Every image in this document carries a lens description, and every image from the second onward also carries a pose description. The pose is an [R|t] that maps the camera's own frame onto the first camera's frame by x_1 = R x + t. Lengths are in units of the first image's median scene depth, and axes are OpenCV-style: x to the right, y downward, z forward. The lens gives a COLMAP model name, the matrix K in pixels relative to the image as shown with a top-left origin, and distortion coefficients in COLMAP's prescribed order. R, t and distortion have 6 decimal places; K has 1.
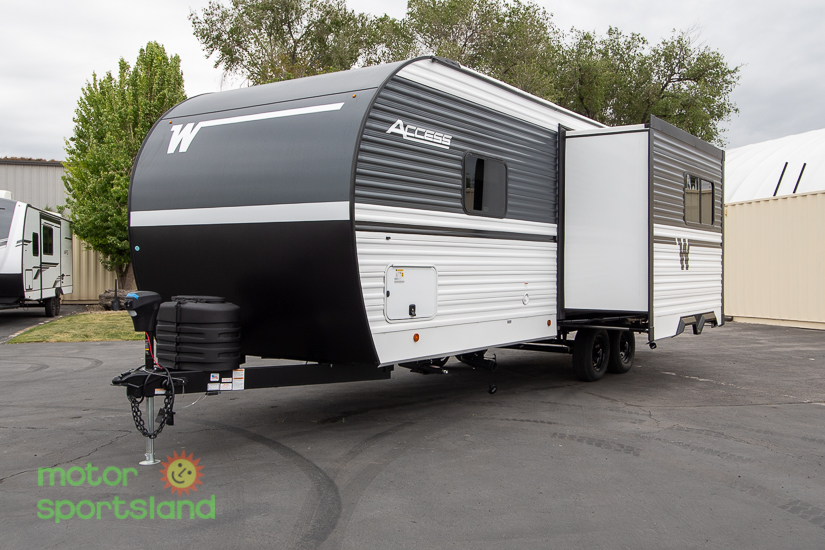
lens RADIAL K [[793.4, 0, 423.6], [0, 793.4, 277.2], [0, 0, 1]] dist [0.046231, -0.006854]
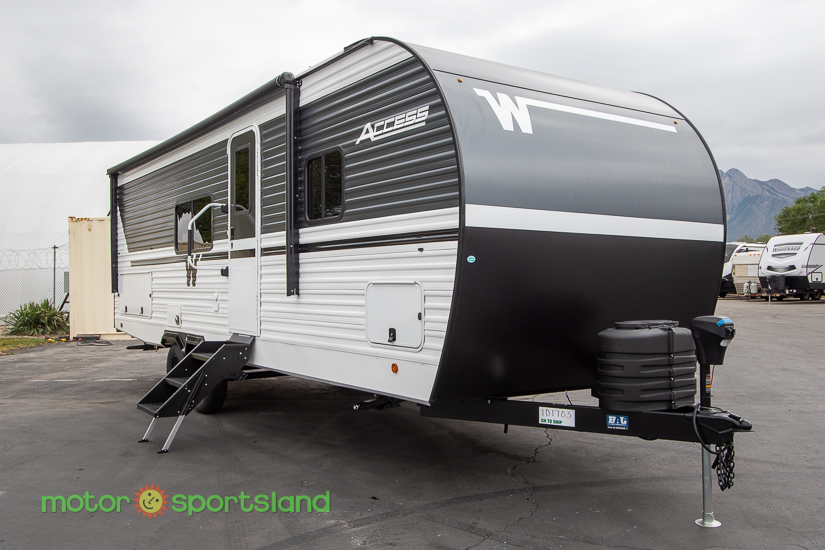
lens RADIAL K [[793.4, 0, 423.6], [0, 793.4, 277.2], [0, 0, 1]] dist [0.046231, -0.006854]
pose [[-0.378016, 0.023681, -0.925496, 0.809087], [0.033806, 0.999359, 0.011763, -0.031395], [0.925182, -0.026841, -0.378574, 1.430806]]
